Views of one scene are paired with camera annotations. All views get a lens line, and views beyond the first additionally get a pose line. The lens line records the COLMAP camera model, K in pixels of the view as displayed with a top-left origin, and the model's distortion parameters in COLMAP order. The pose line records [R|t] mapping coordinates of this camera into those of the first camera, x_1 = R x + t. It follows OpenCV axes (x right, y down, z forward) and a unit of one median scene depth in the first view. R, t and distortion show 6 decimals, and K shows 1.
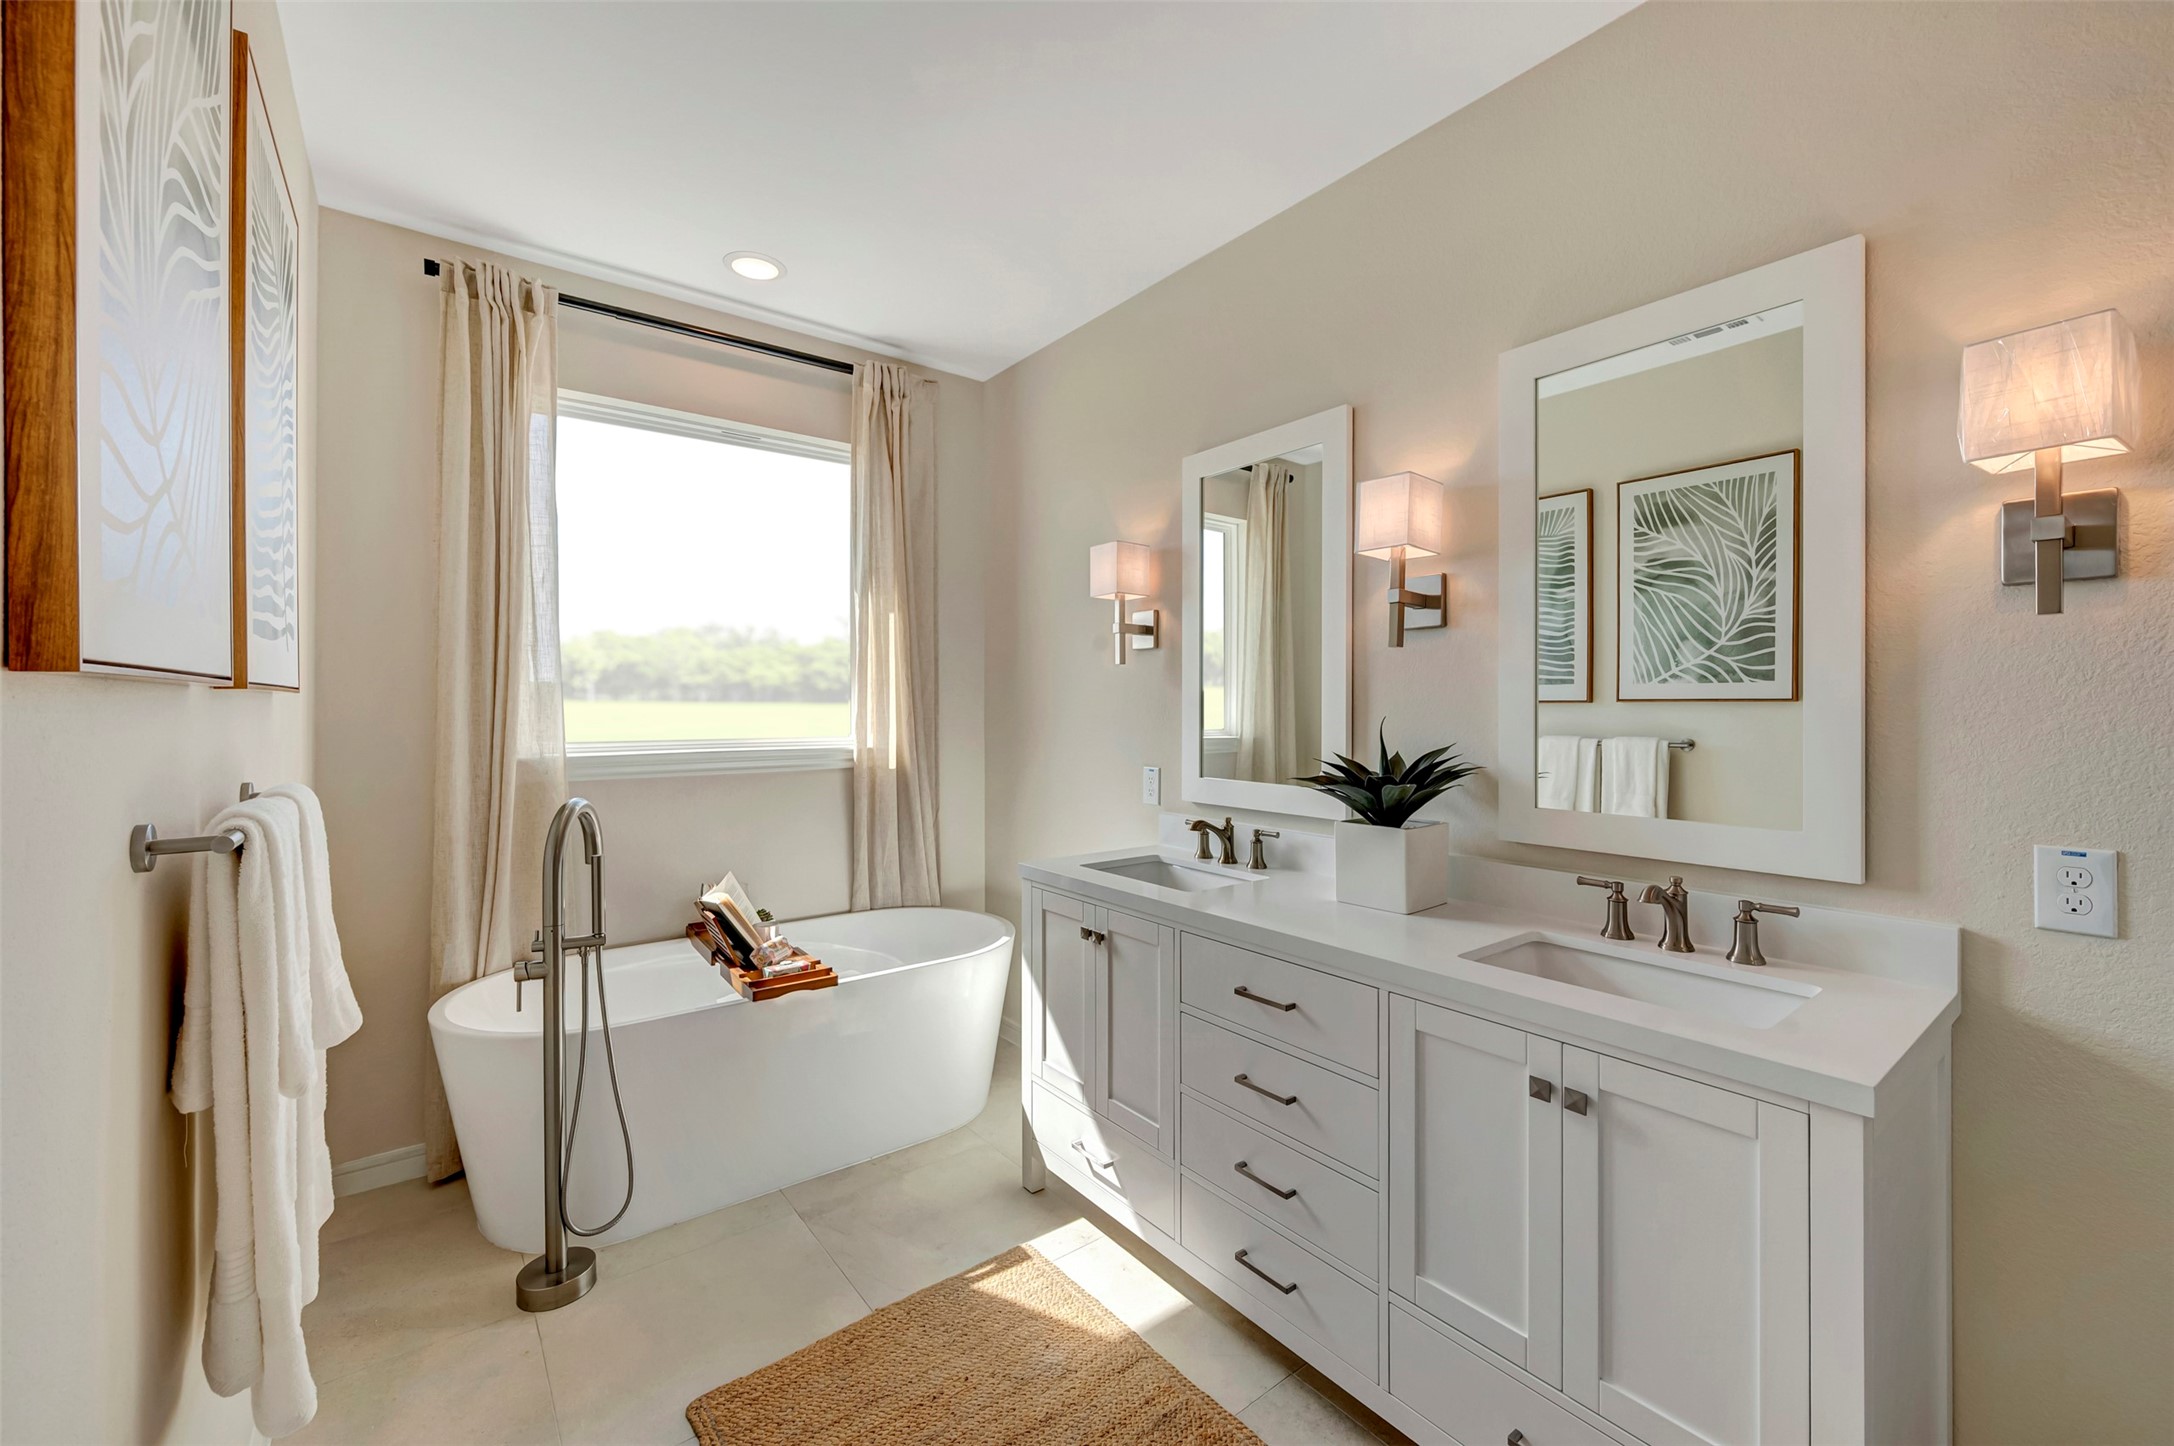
lens RADIAL K [[868.5, 0, 1082.2], [0, 868.5, 715.0], [0, 0, 1]] dist [-0.005816, 0.000226]
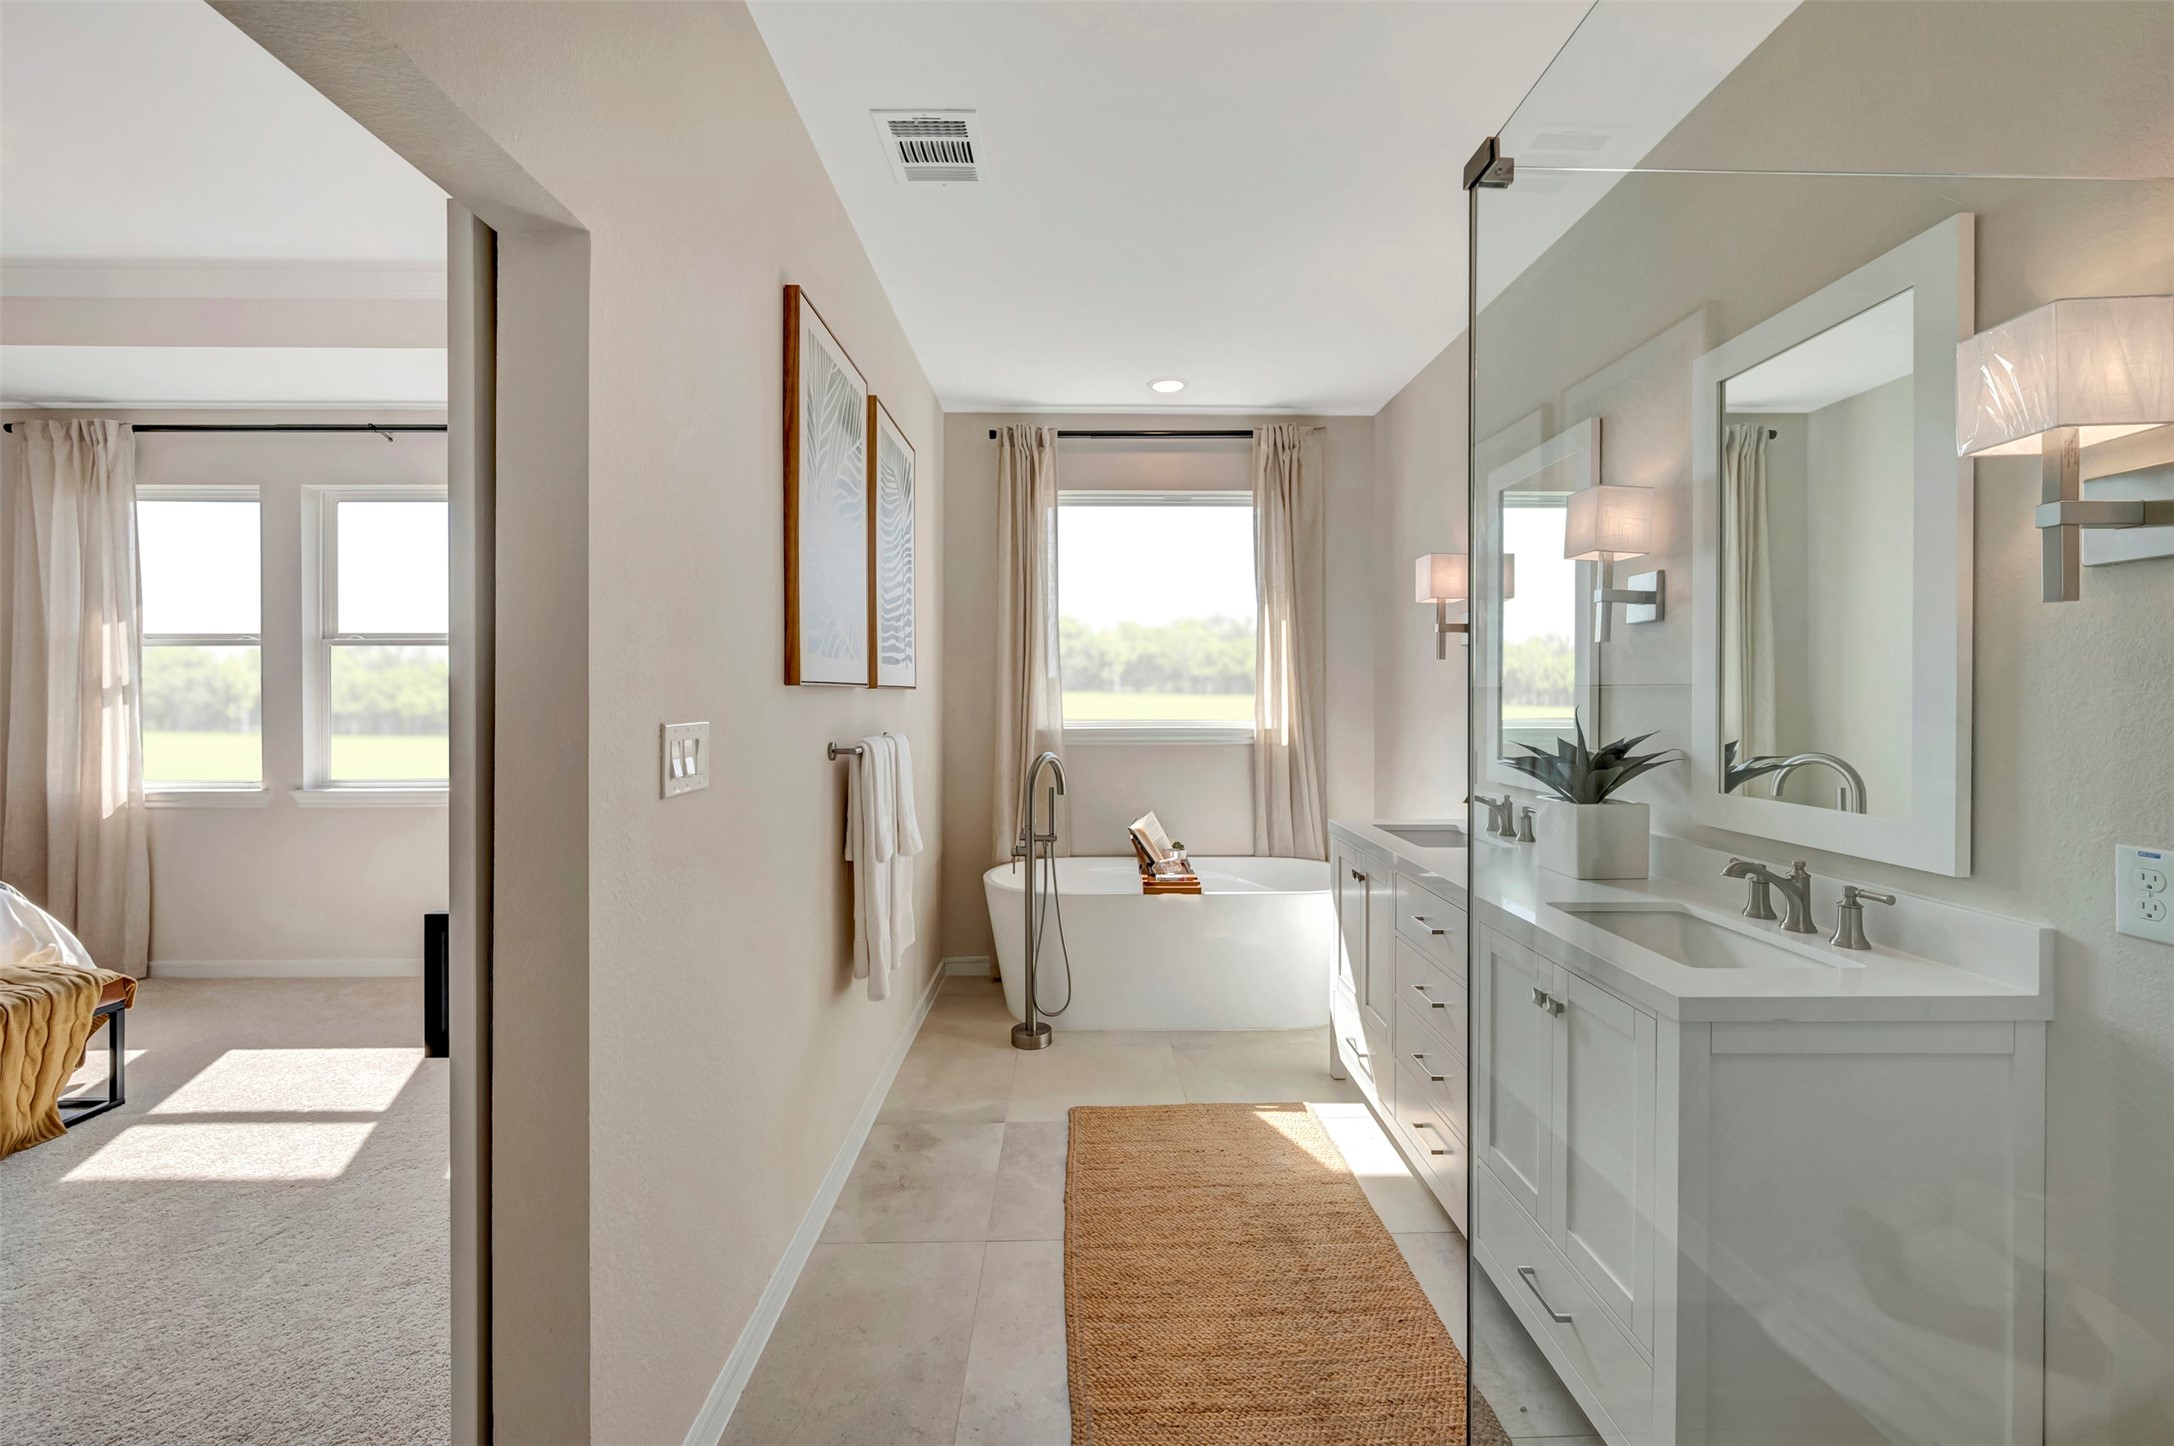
lens RADIAL K [[868.5, 0, 1069.3], [0, 868.5, 719.1], [0, 0, 1]] dist [-0.005816, 0.000226]
pose [[0.782055, 0.016061, -0.623002, 0.470449], [-0.005338, 0.999804, 0.019074, 0.001949], [0.623186, -0.011591, 0.781987, -0.257344]]
